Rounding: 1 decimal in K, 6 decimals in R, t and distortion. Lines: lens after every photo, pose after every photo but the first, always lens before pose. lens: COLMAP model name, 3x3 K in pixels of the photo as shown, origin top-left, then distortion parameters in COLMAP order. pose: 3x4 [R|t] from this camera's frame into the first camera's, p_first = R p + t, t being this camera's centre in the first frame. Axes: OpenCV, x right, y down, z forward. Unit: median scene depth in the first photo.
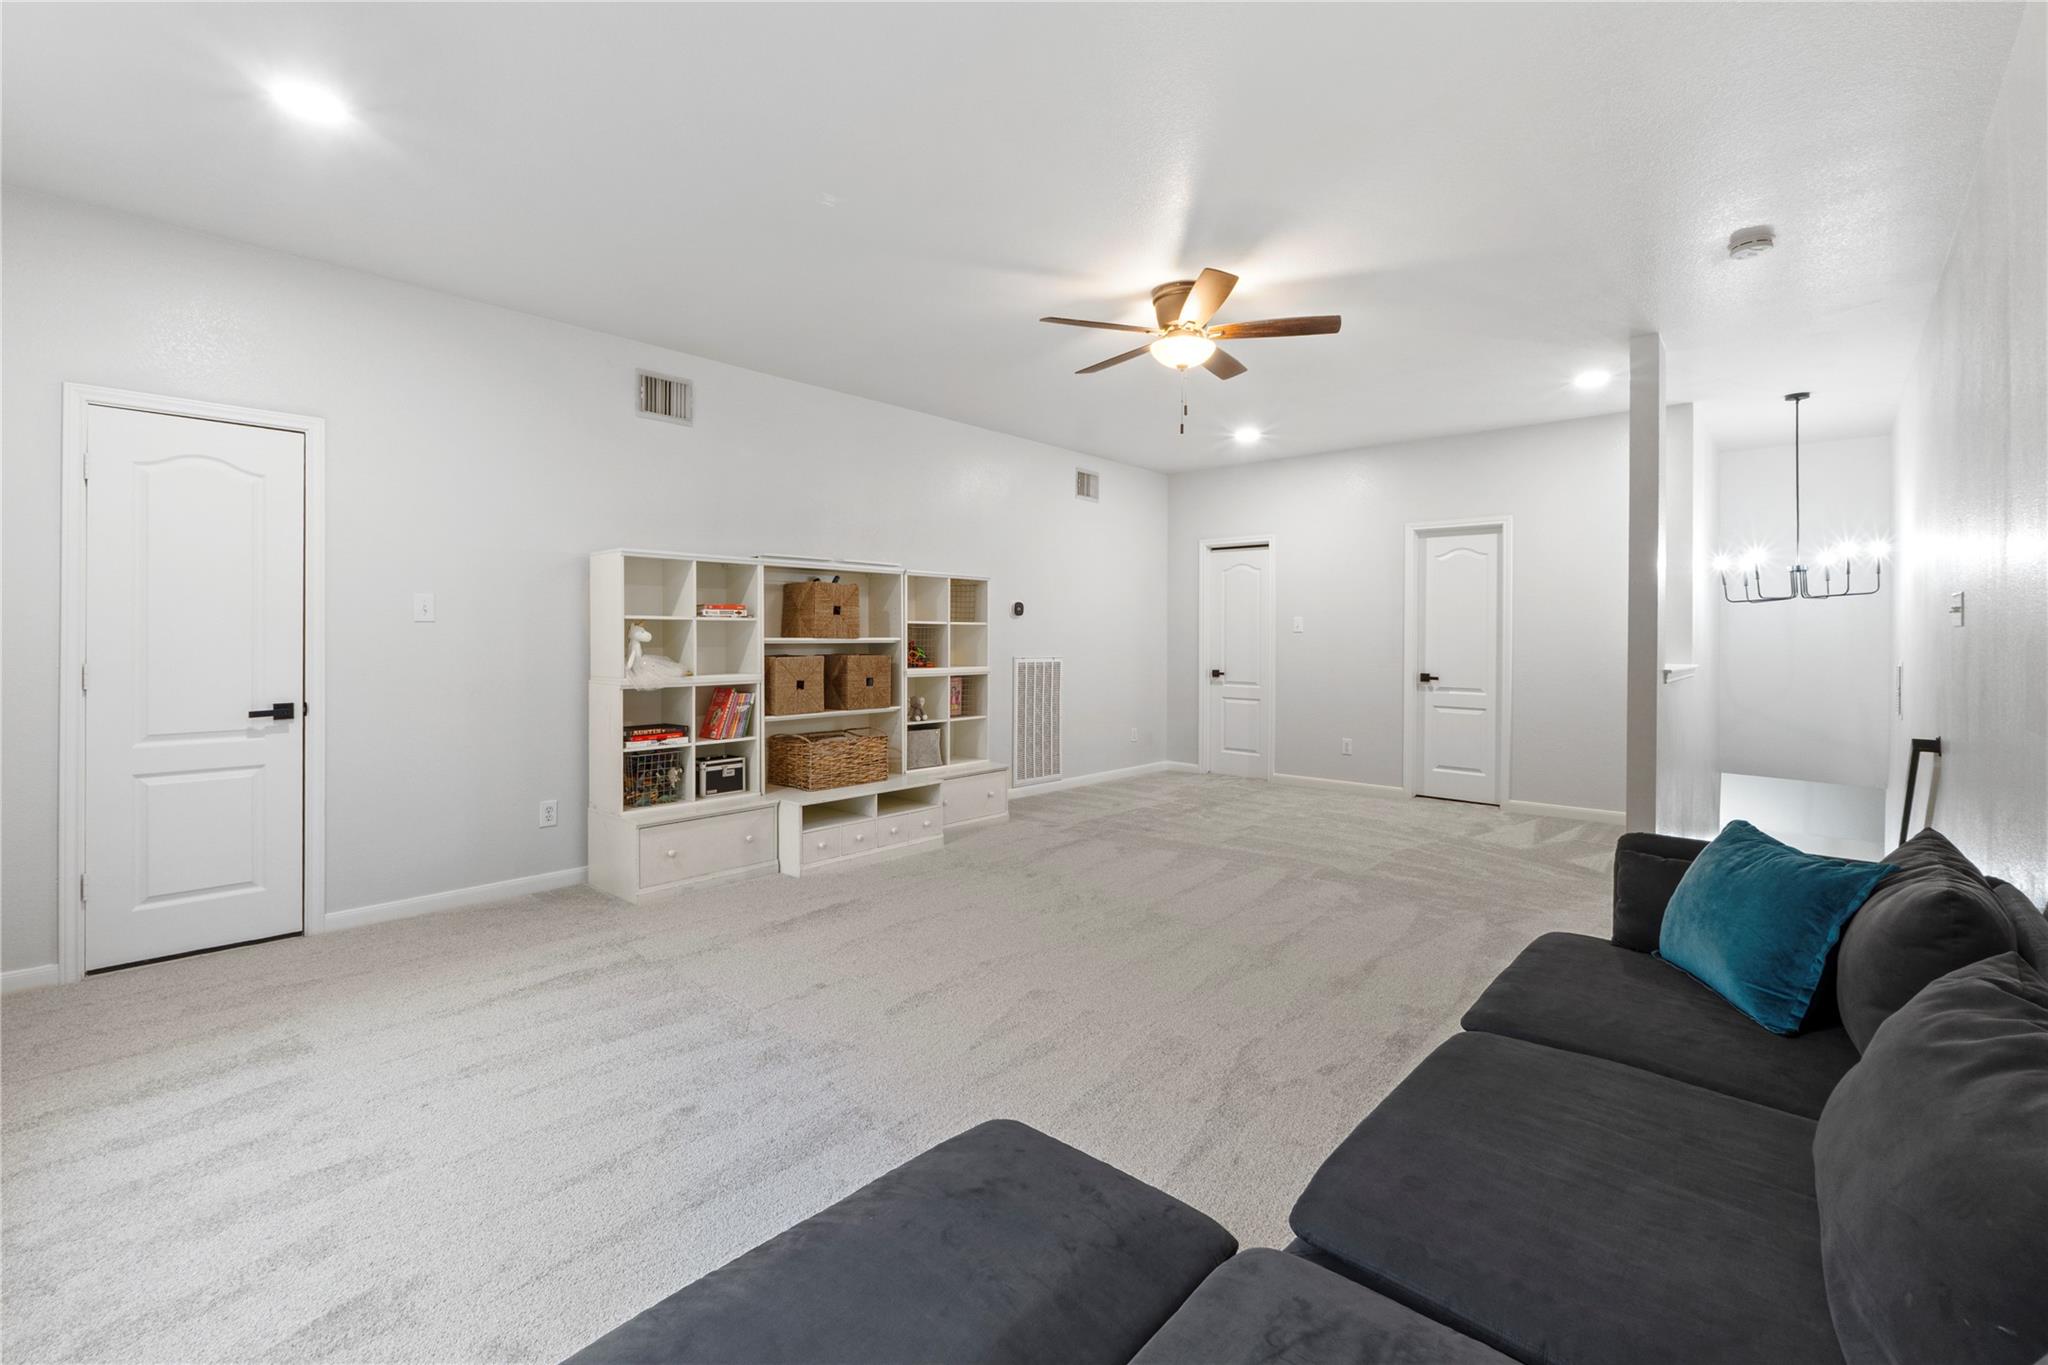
lens RADIAL K [[884.8, 0, 1006.0], [0, 884.8, 643.4], [0, 0, 1]] dist [-0.003128, -0.000122]
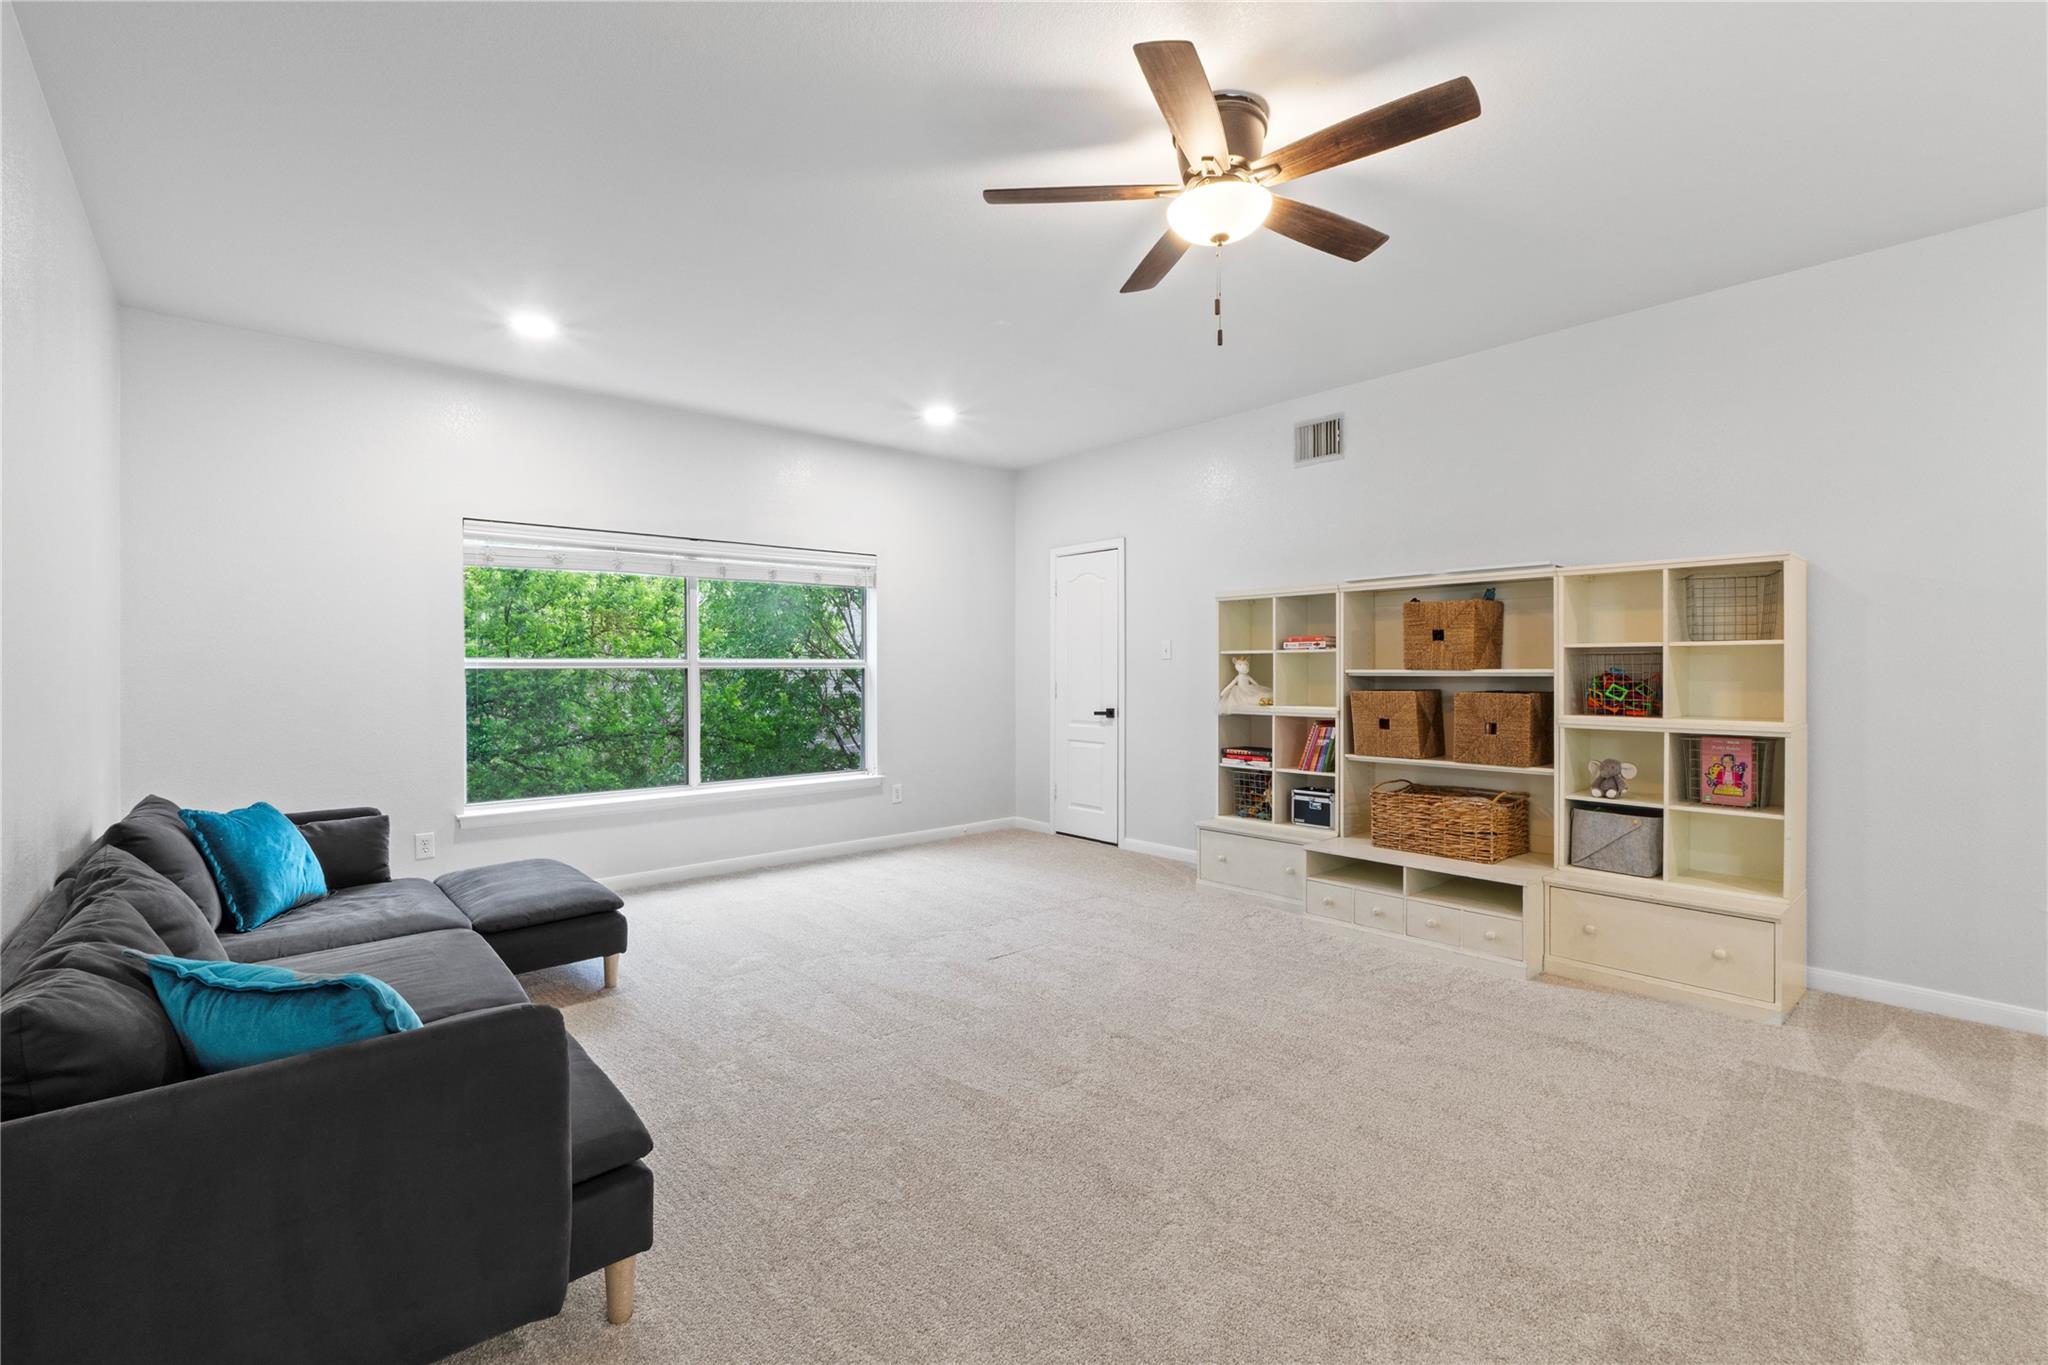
lens RADIAL K [[884.8, 0, 1022.7], [0, 884.8, 673.3], [0, 0, 1]] dist [-0.003128, -0.000122]
pose [[-0.107679, 0.002494, -0.994183, 0.696921], [-0.004736, 0.999984, 0.003022, -0.003610], [0.994174, 0.005034, -0.107665, 0.768435]]
